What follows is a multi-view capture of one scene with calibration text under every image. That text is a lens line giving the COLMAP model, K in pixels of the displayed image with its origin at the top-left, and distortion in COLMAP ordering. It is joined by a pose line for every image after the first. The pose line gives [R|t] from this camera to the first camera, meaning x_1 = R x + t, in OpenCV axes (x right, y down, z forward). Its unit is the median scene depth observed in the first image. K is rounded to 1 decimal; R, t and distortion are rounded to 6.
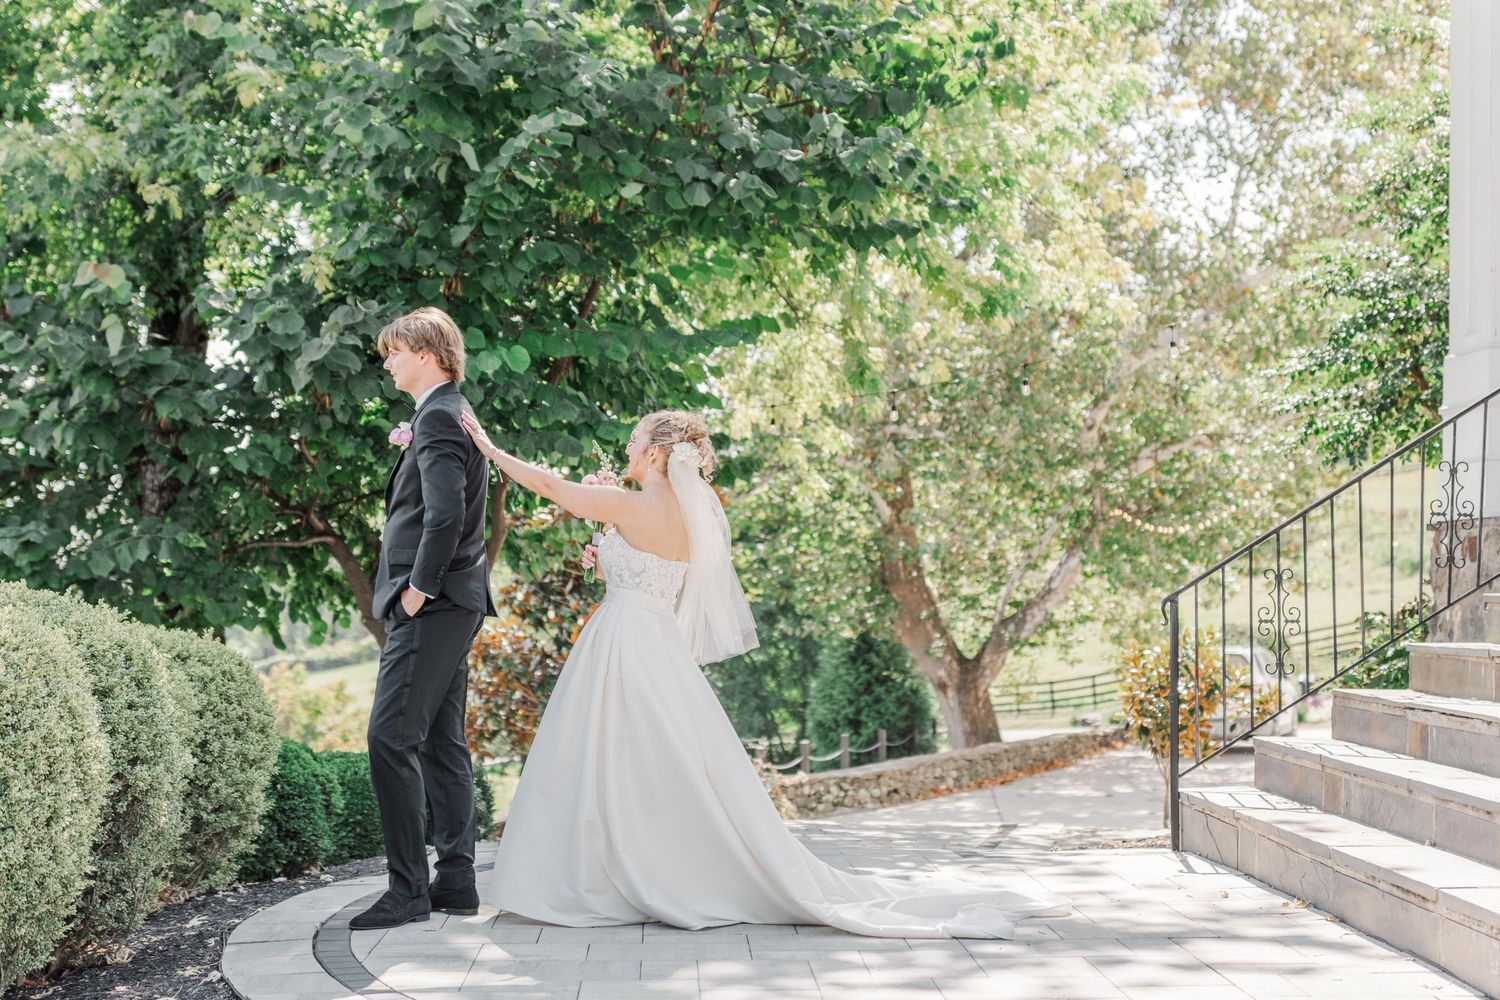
lens RADIAL K [[2475.4, 0, 761.4], [0, 2475.4, 522.3], [0, 0, 1]] dist [-0.014506, 0.000000]
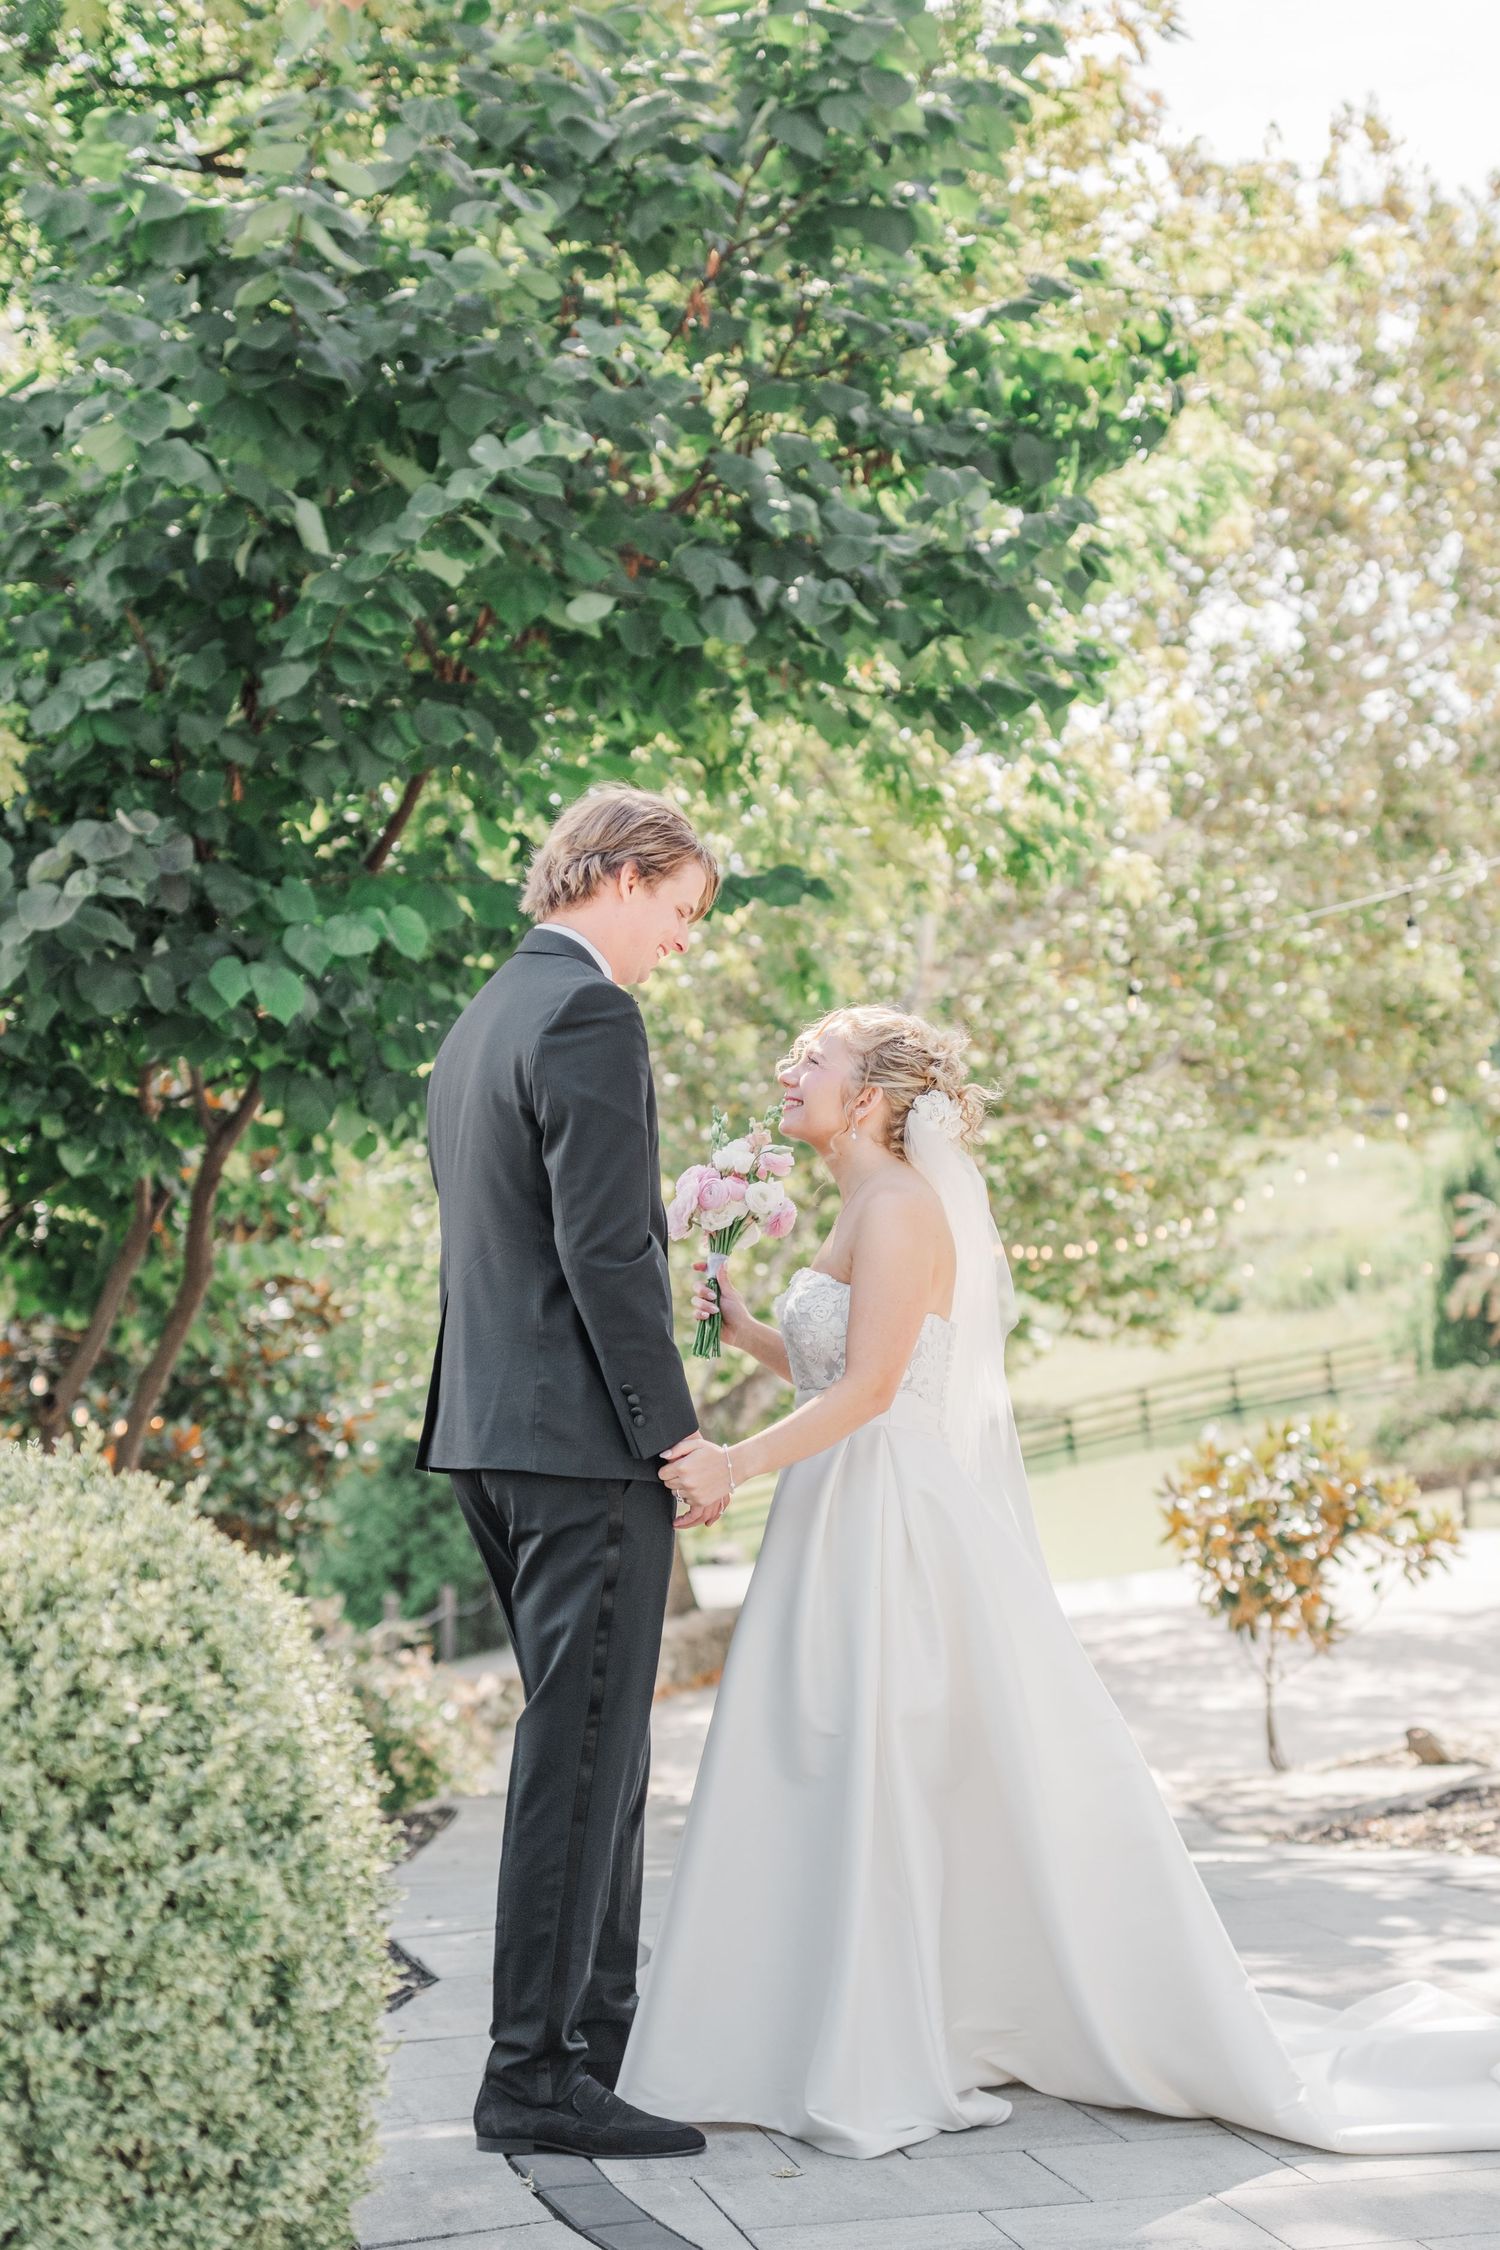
lens RADIAL K [[3713.2, 0, 643.2], [0, 3713.2, 1187.9], [0, 0, 1]] dist [-0.014506, 0.000000]
pose [[0.980945, -0.010242, 0.194014, -0.155807], [0.013121, 0.999822, -0.013562, -0.001945], [-0.193840, 0.015849, 0.980905, 0.192715]]
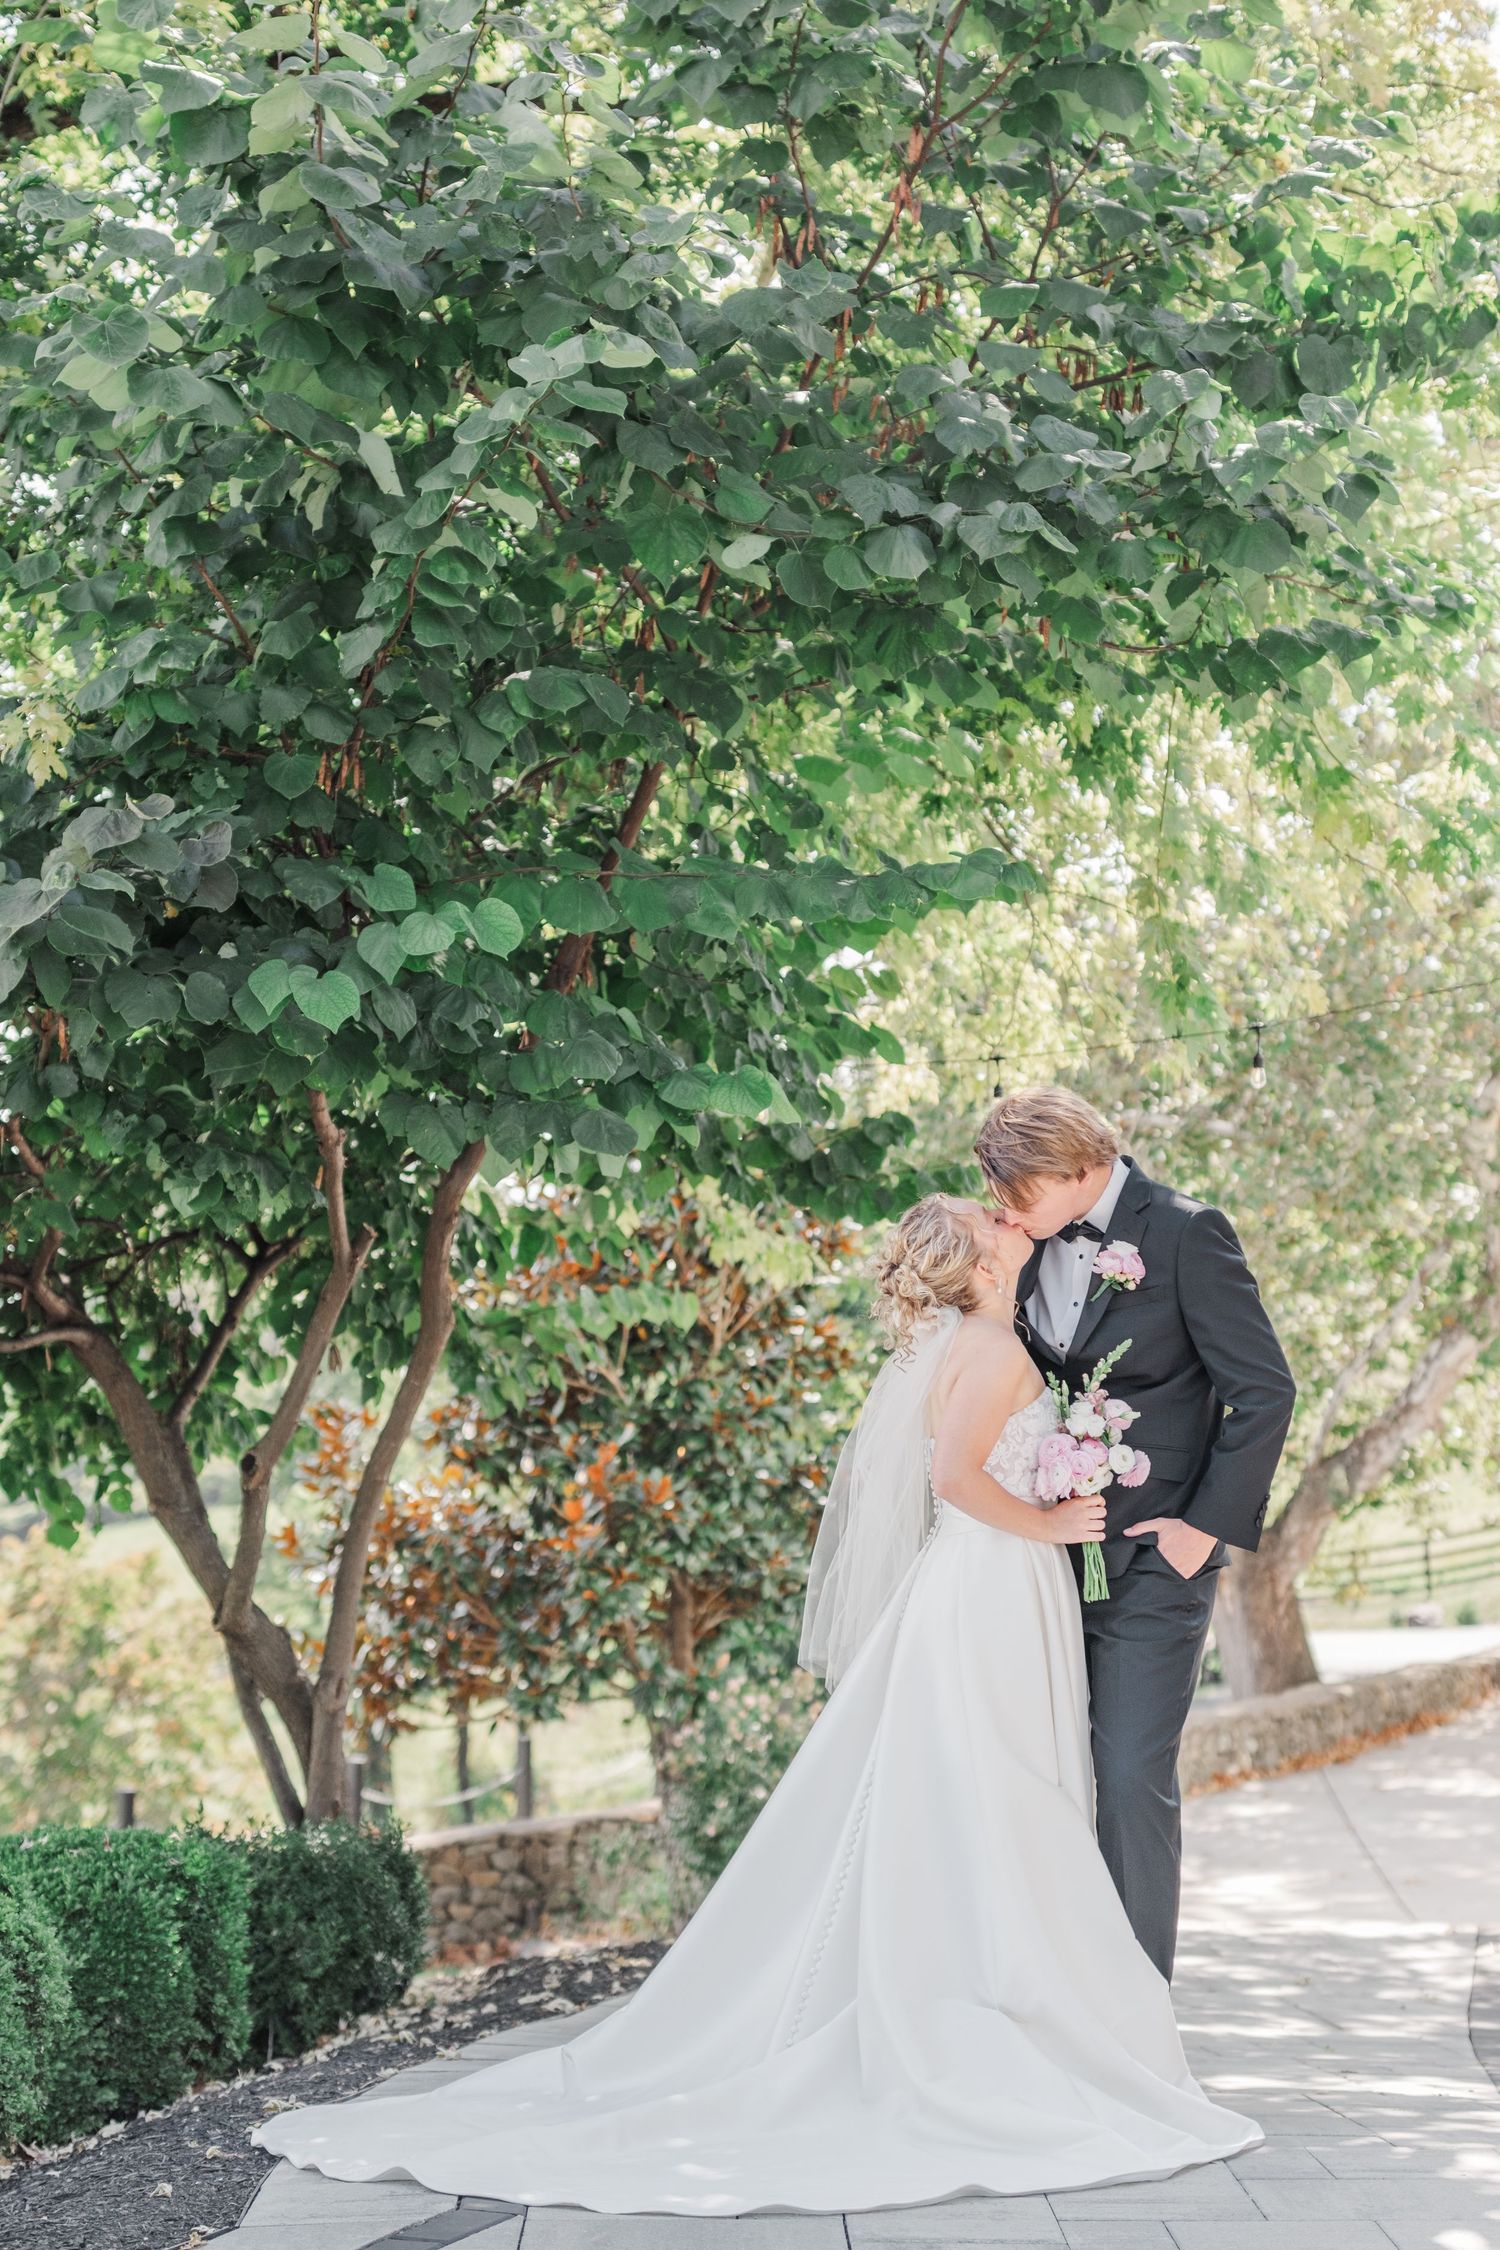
lens RADIAL K [[3713.2, 0, 656.9], [0, 3713.2, 1102.6], [0, 0, 1]] dist [-0.014506, 0.000000]
pose [[0.999253, -0.002898, -0.038547, -0.034710], [0.001178, 0.999005, -0.044575, -0.005394], [0.038638, 0.044496, 0.998262, 0.276192]]
